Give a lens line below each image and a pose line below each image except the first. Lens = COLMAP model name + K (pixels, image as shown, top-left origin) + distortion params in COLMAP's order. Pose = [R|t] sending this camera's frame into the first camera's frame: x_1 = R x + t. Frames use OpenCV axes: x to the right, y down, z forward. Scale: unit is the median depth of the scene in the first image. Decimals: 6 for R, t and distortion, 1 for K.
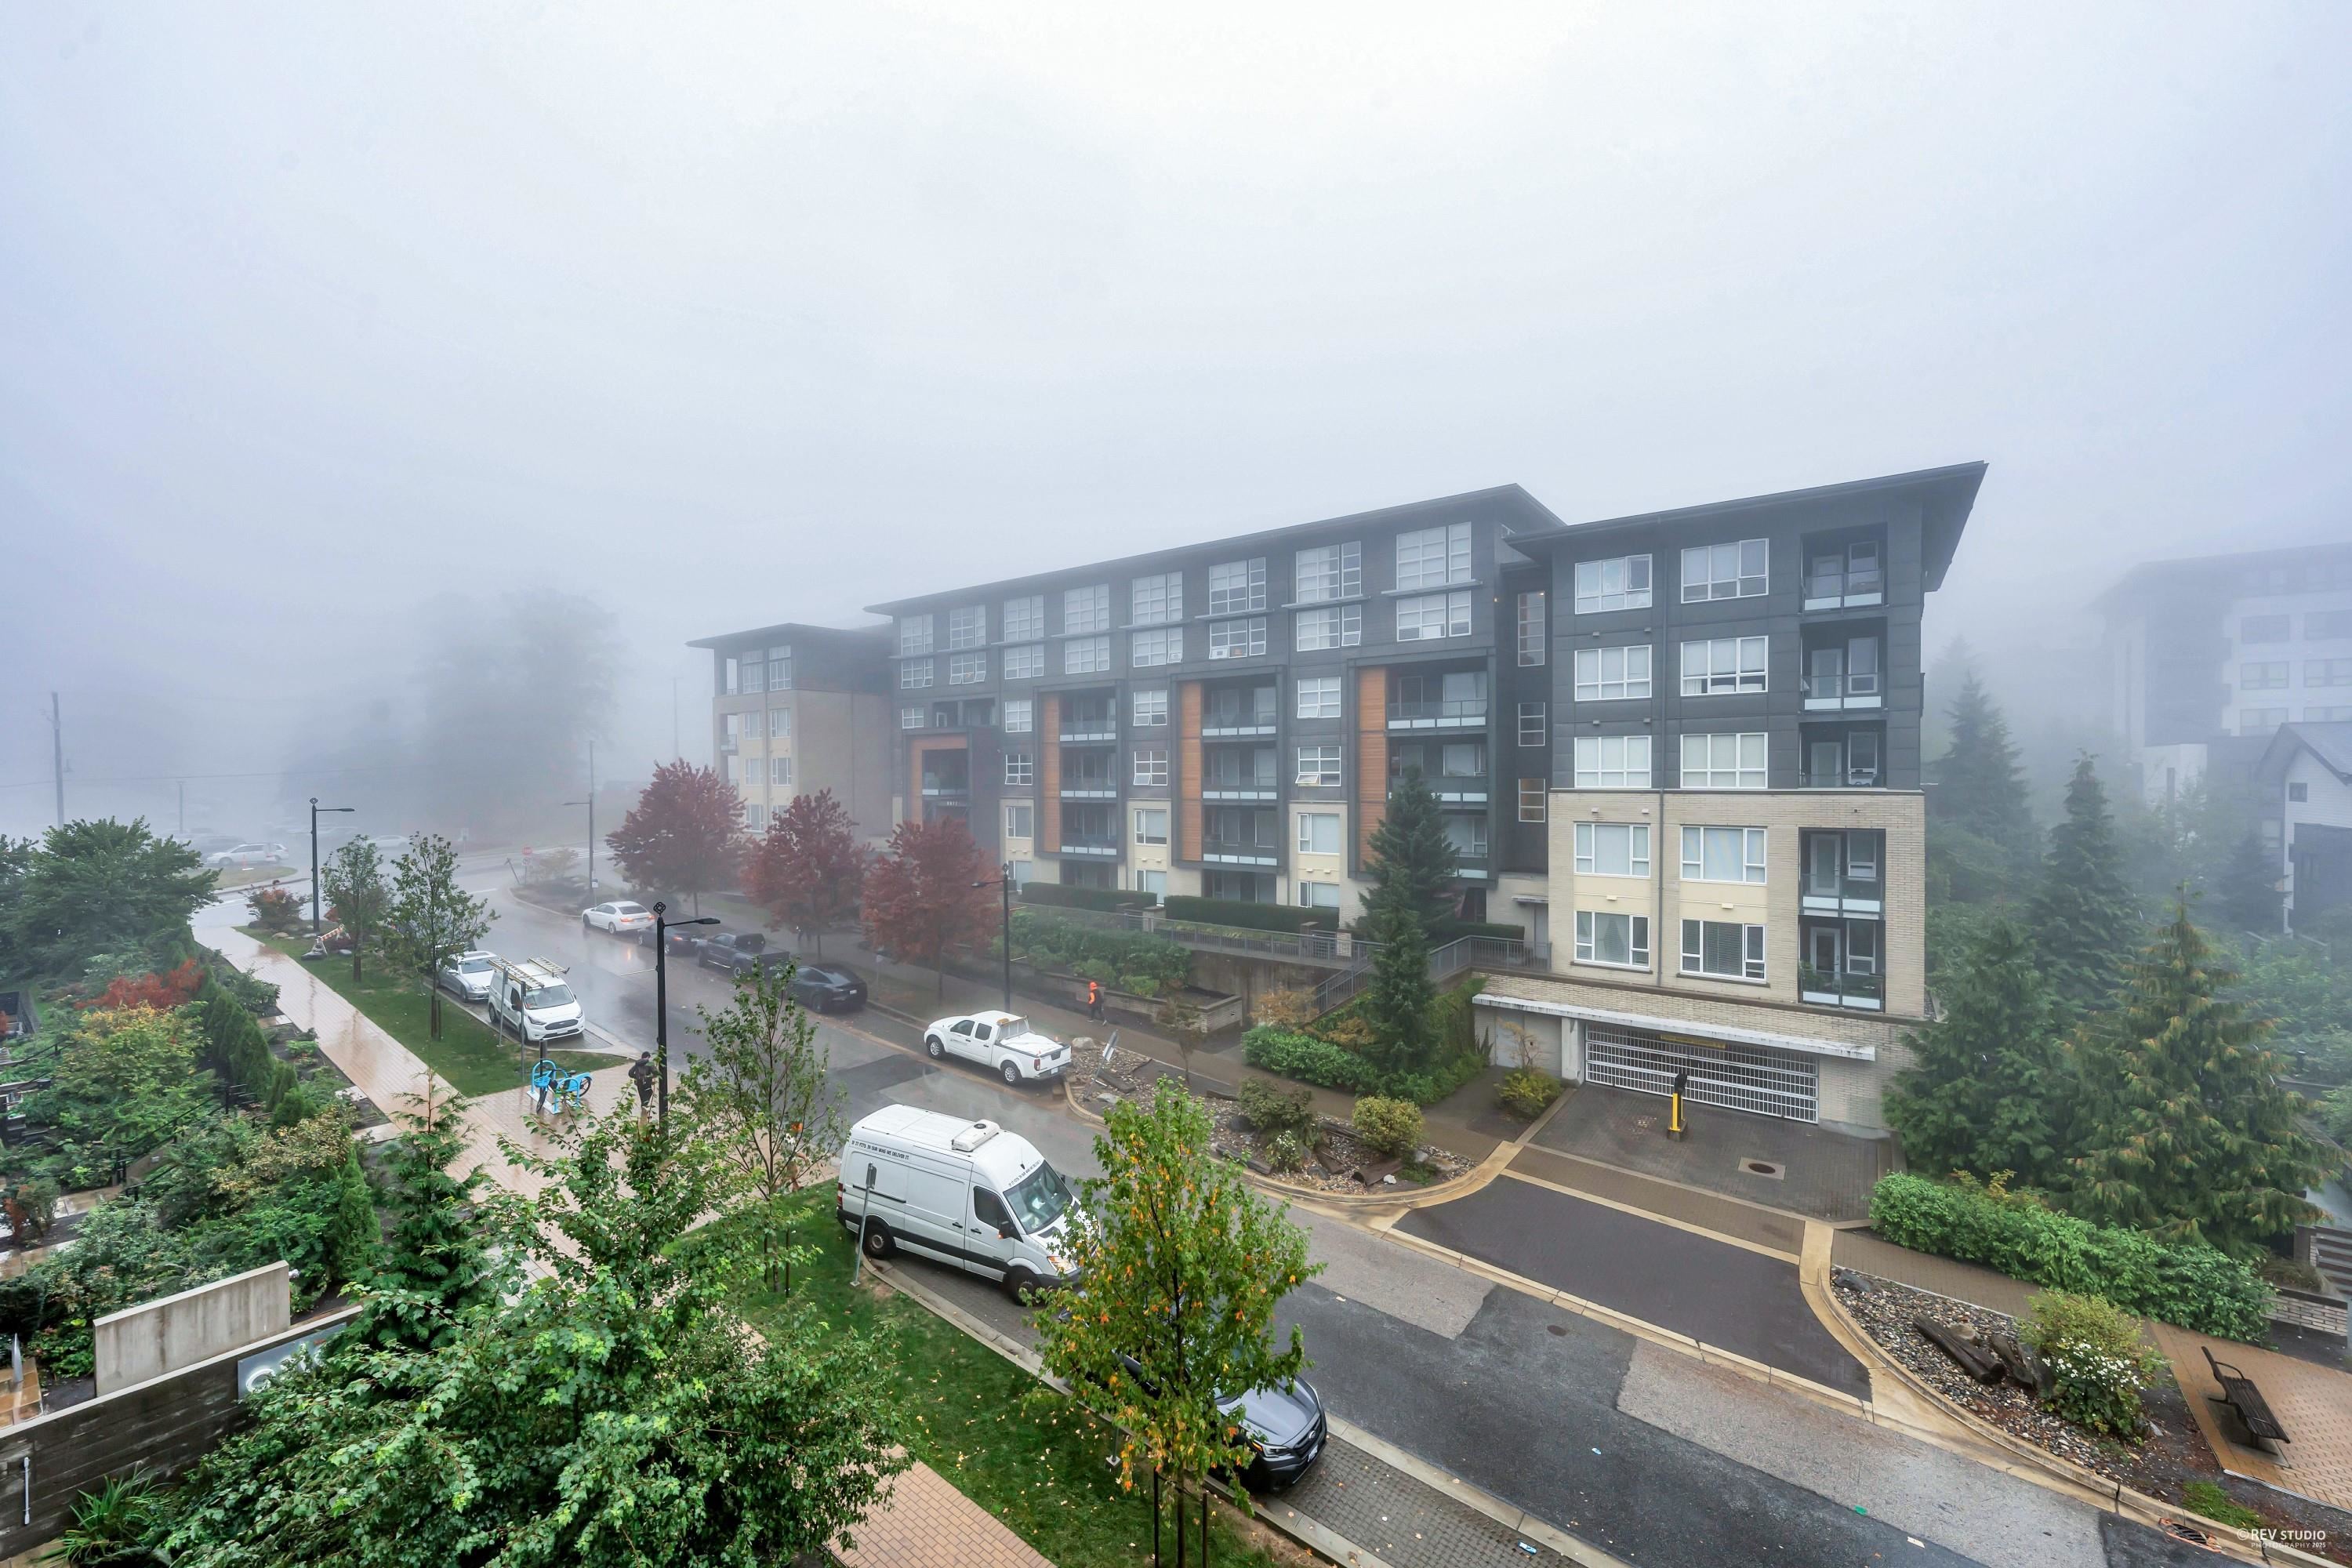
lens RADIAL K [[926.9, 0, 1166.6], [0, 926.9, 794.4], [0, 0, 1]] dist [-0.001110, -0.000365]
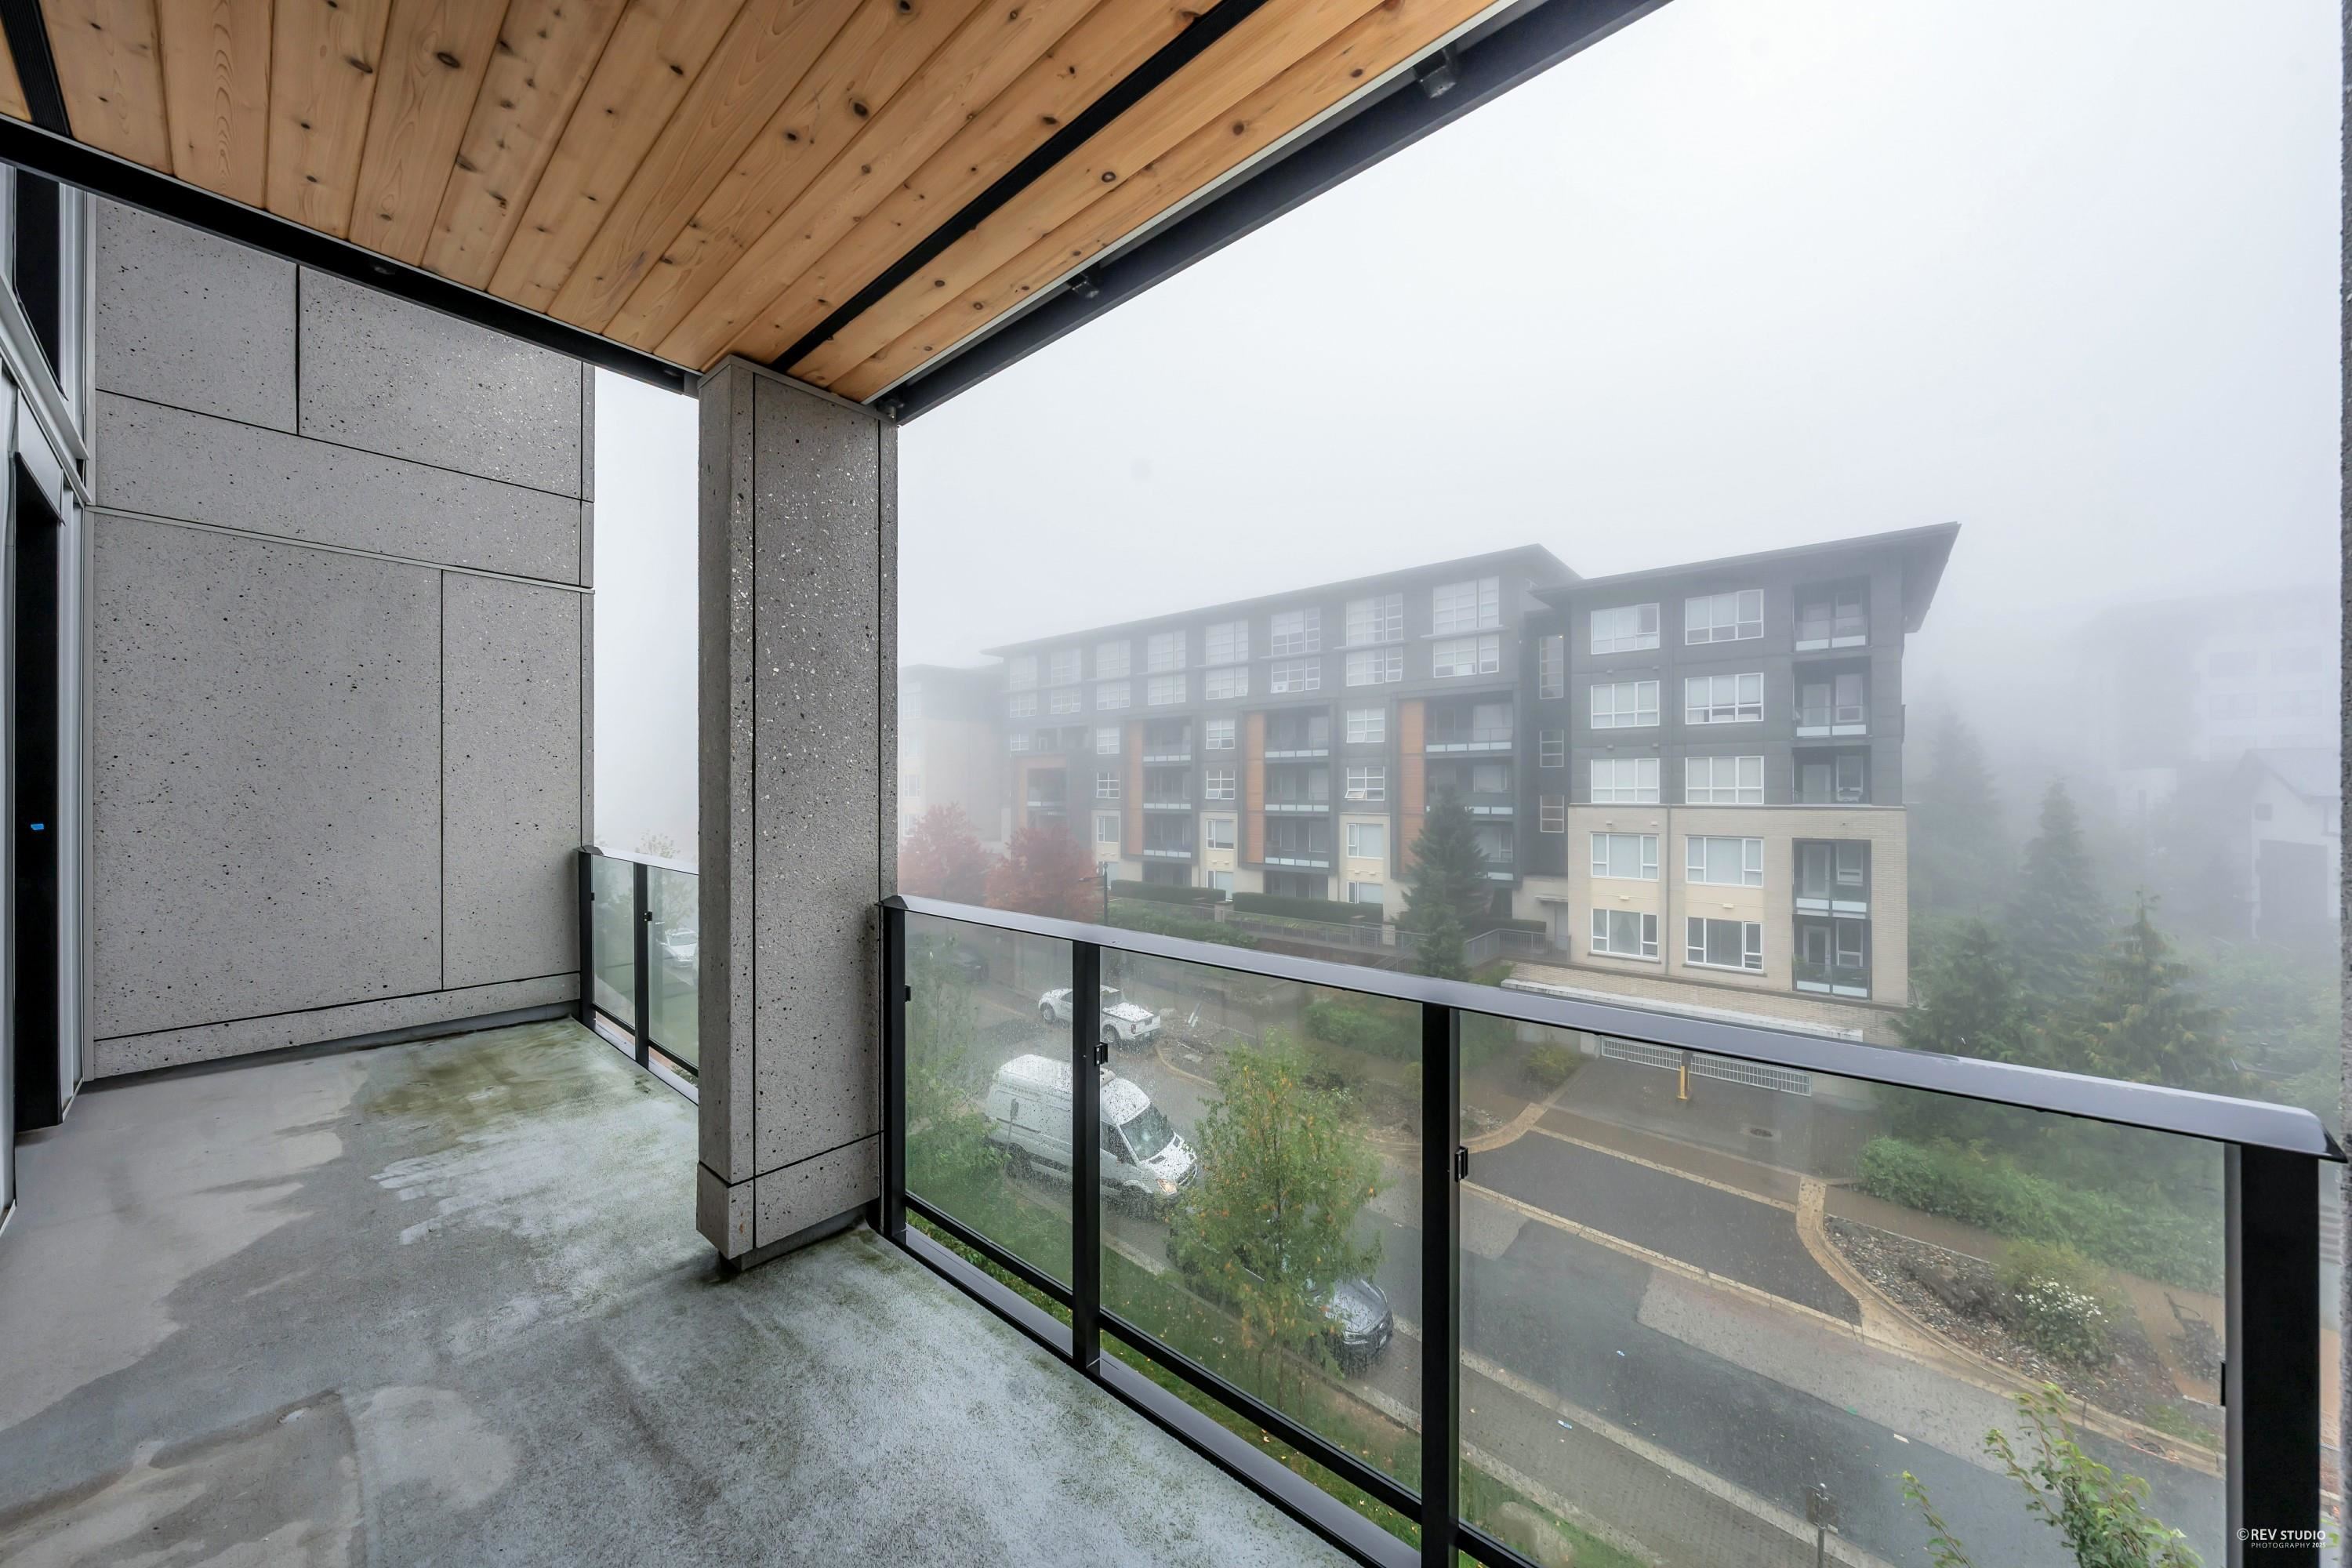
lens RADIAL K [[798.2, 0, 1168.6], [0, 798.2, 793.3], [0, 0, 1]] dist [-0.004158, 0.000047]
pose [[0.997941, 0.006112, -0.063841, -0.028935], [-0.007302, 0.999804, -0.018428, 0.003508], [0.063716, 0.018856, 0.997790, -0.038905]]
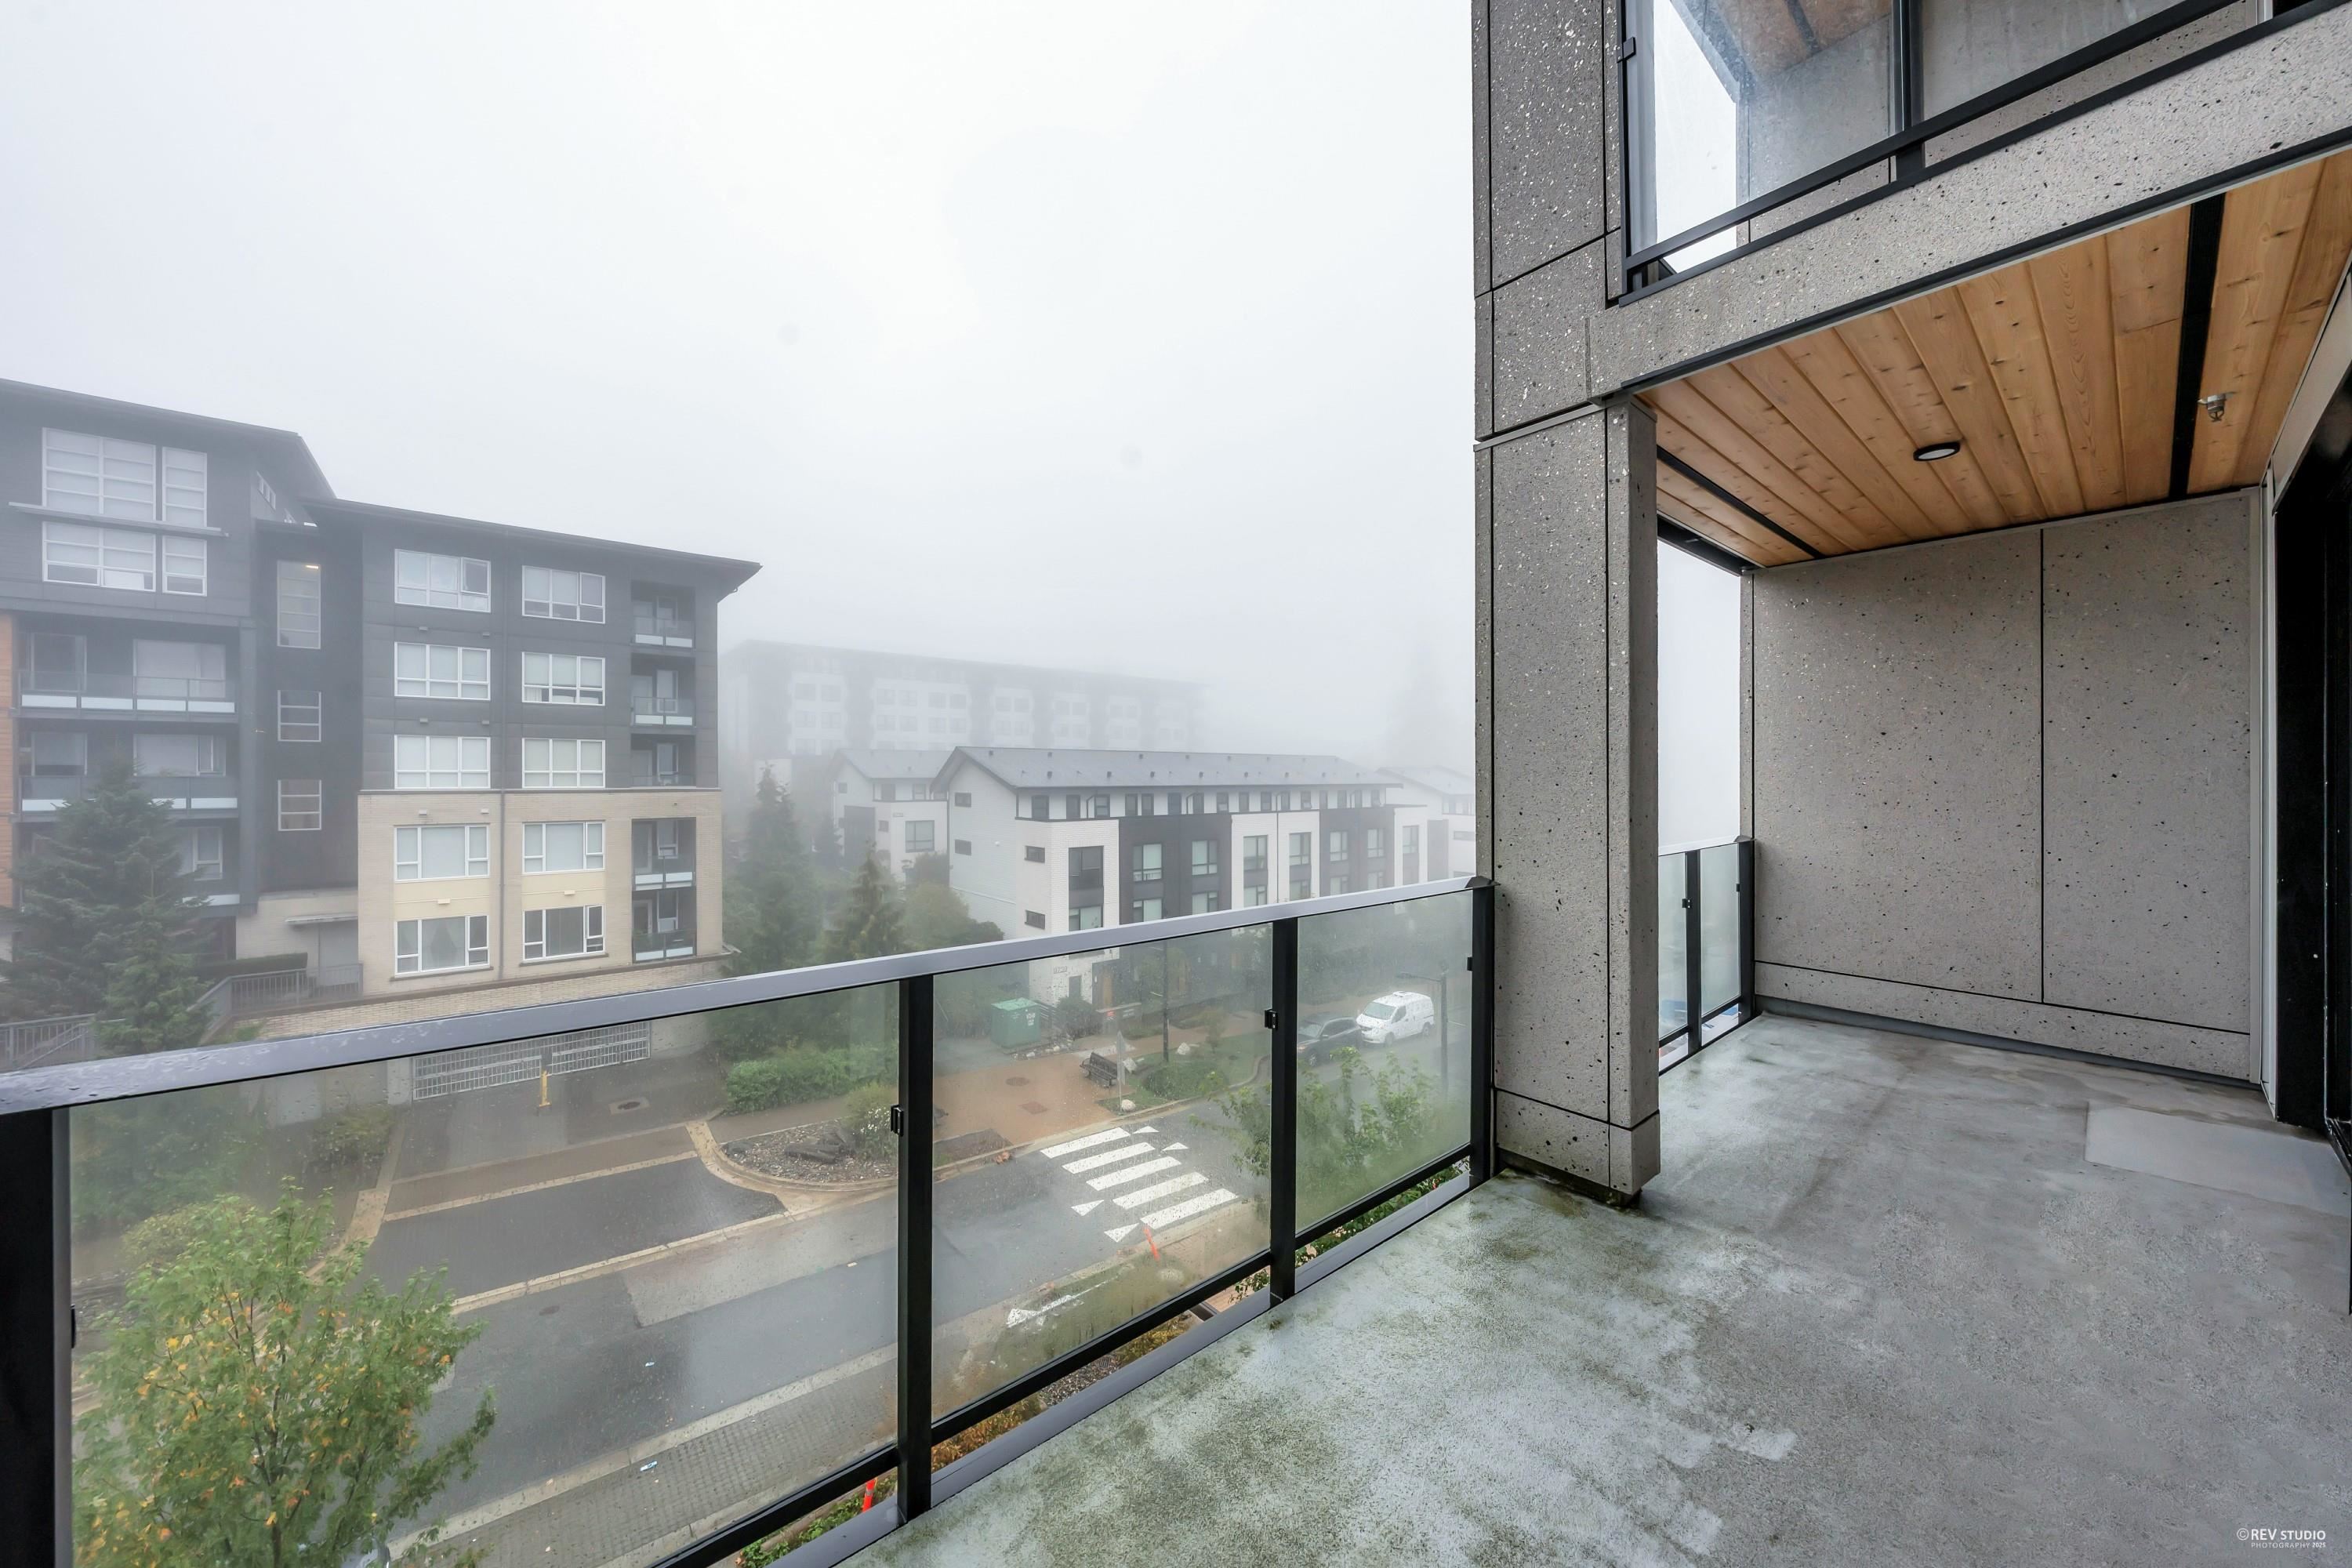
lens RADIAL K [[804.9, 0, 1166.2], [0, 804.9, 778.3], [0, 0, 1]] dist [-0.001577, -0.000138]
pose [[0.238254, 0.002789, 0.971199, -0.170205], [0.017484, 0.999822, -0.007160, 0.001340], [-0.971046, 0.018686, 0.238162, 0.061182]]
